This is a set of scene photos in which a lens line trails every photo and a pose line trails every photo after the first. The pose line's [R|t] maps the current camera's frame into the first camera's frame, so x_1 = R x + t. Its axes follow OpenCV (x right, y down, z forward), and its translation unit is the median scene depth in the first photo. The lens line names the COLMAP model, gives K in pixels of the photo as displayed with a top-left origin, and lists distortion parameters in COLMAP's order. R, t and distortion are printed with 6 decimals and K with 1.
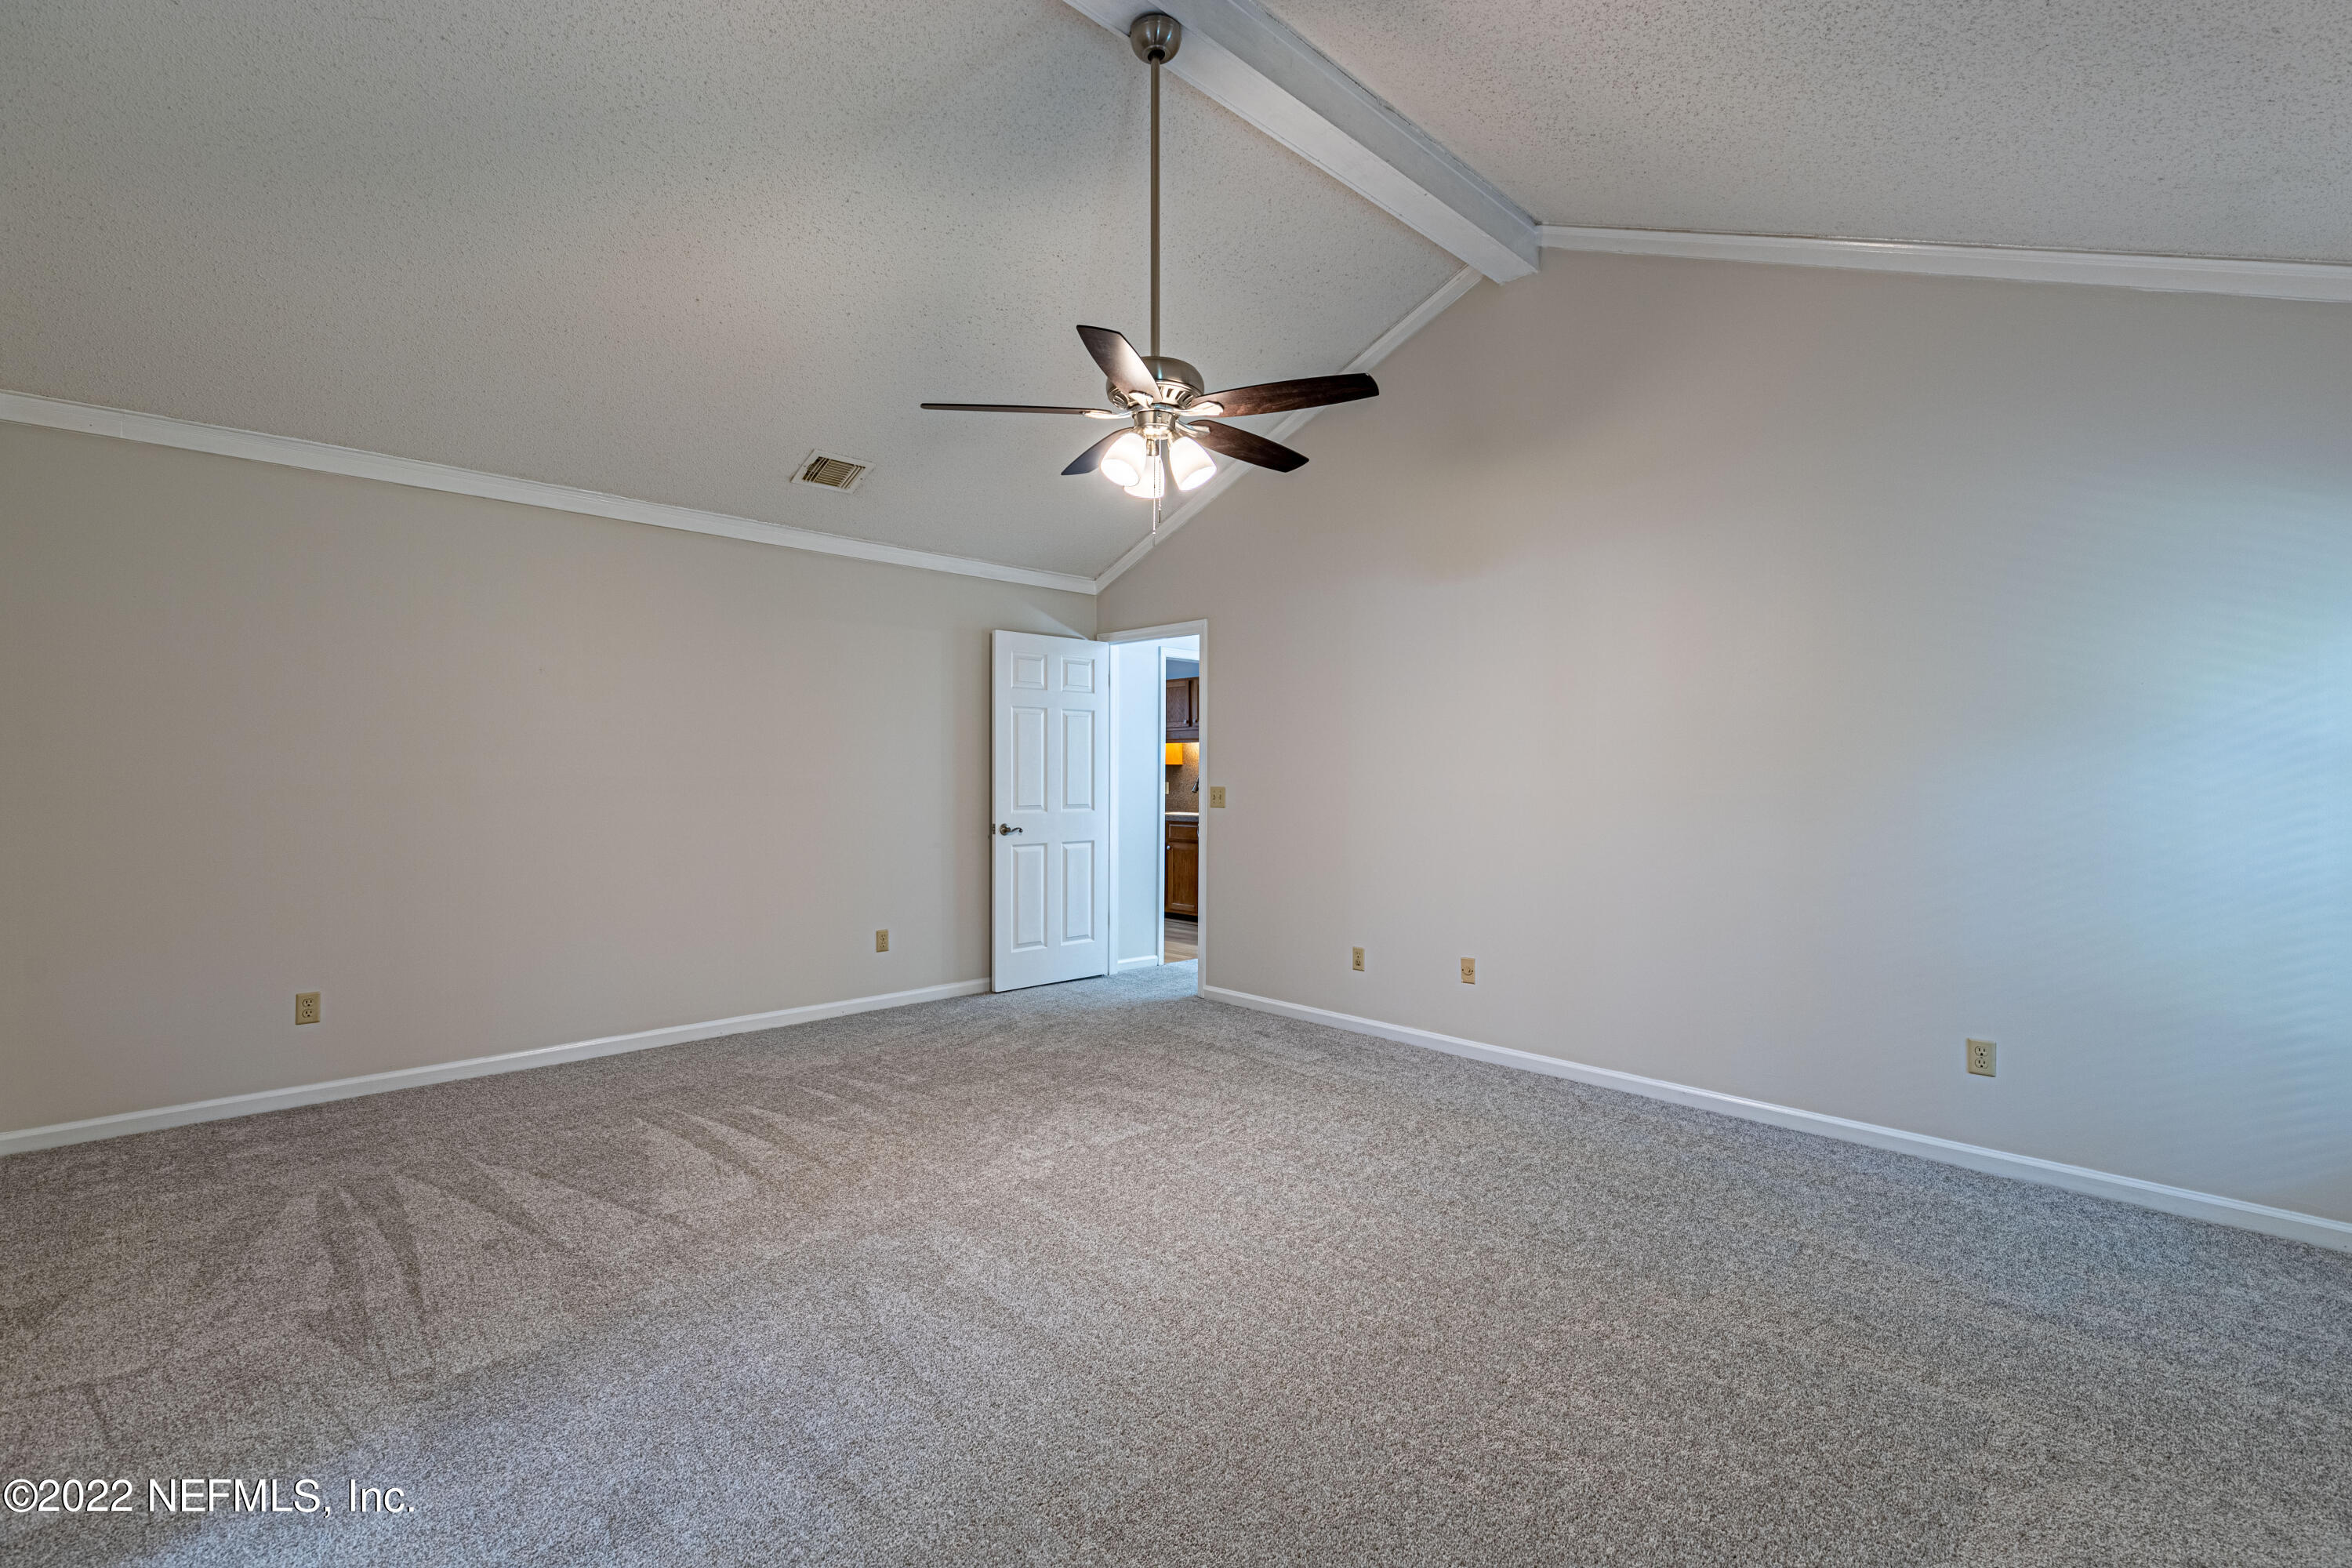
lens RADIAL K [[1024.5, 0, 1175.6], [0, 1024.5, 756.8], [0, 0, 1]] dist [0.000675, 0.000050]
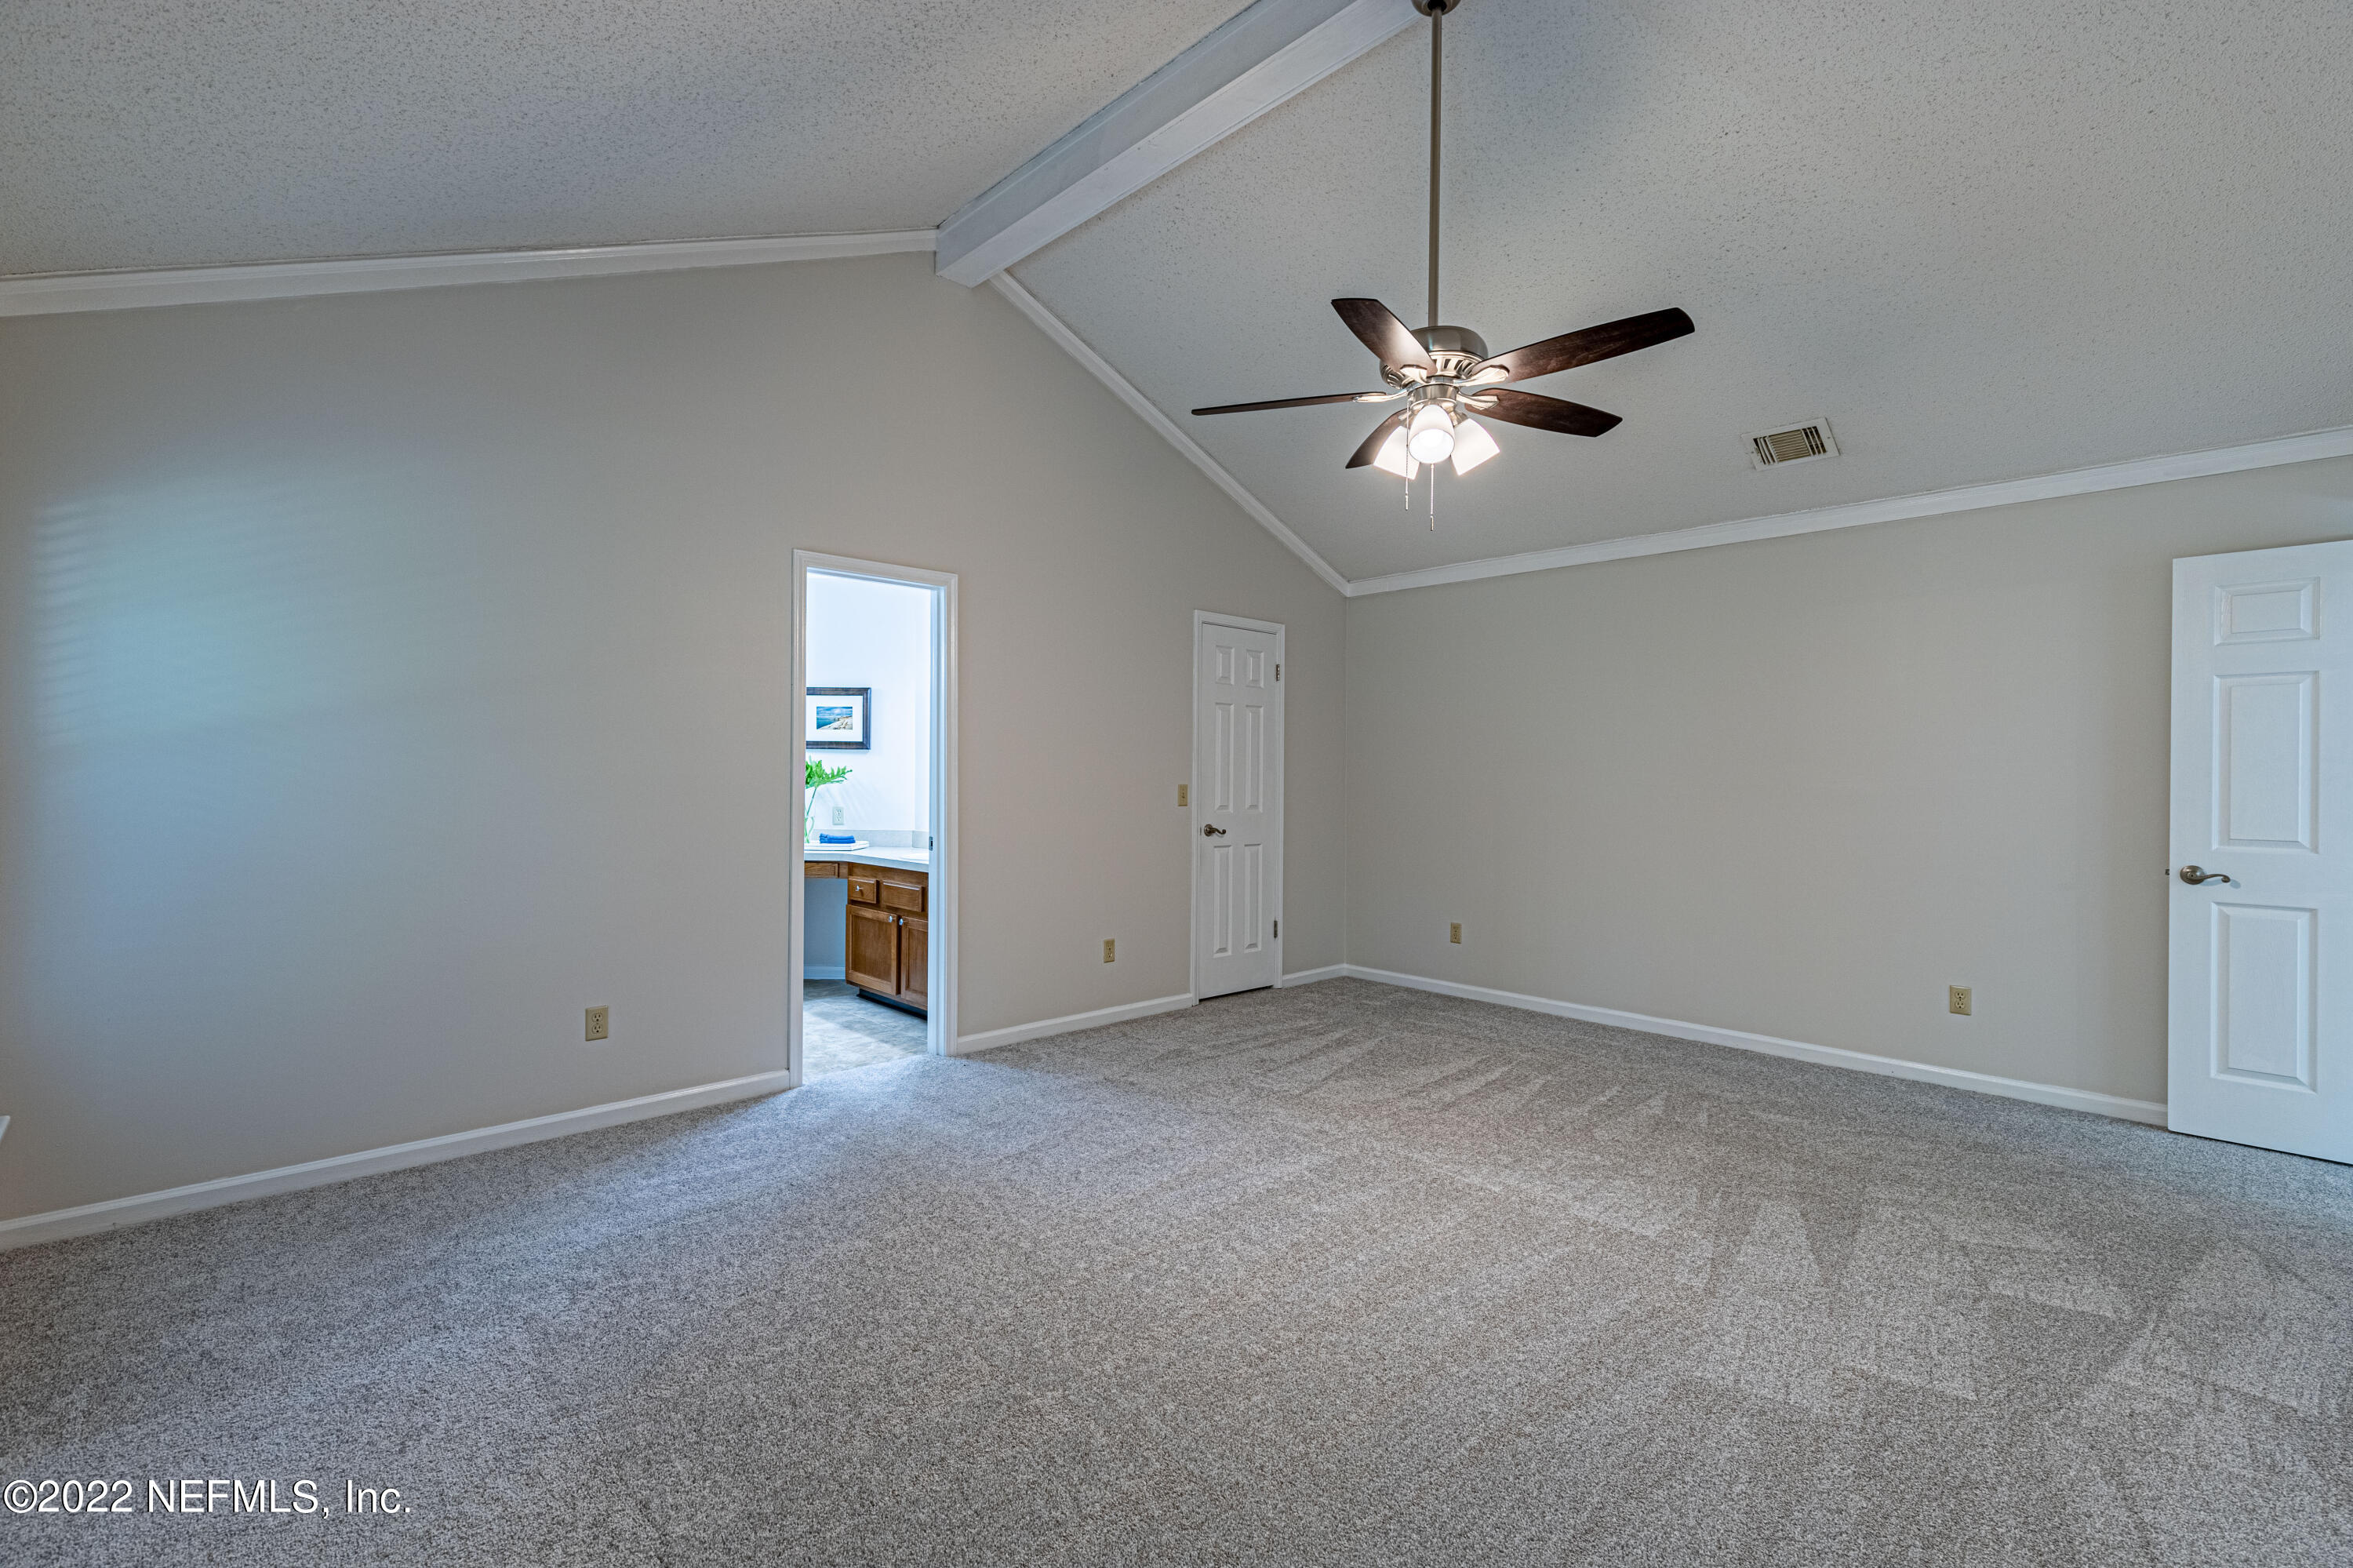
lens RADIAL K [[1051.7, 0, 1178.6], [0, 1051.7, 780.0], [0, 0, 1]] dist [0.004759, 0.000177]
pose [[-0.004376, 0.003916, -0.999983, 0.715439], [0.015031, 0.999880, 0.003850, 0.001138], [0.999877, -0.015014, -0.004435, 0.576166]]
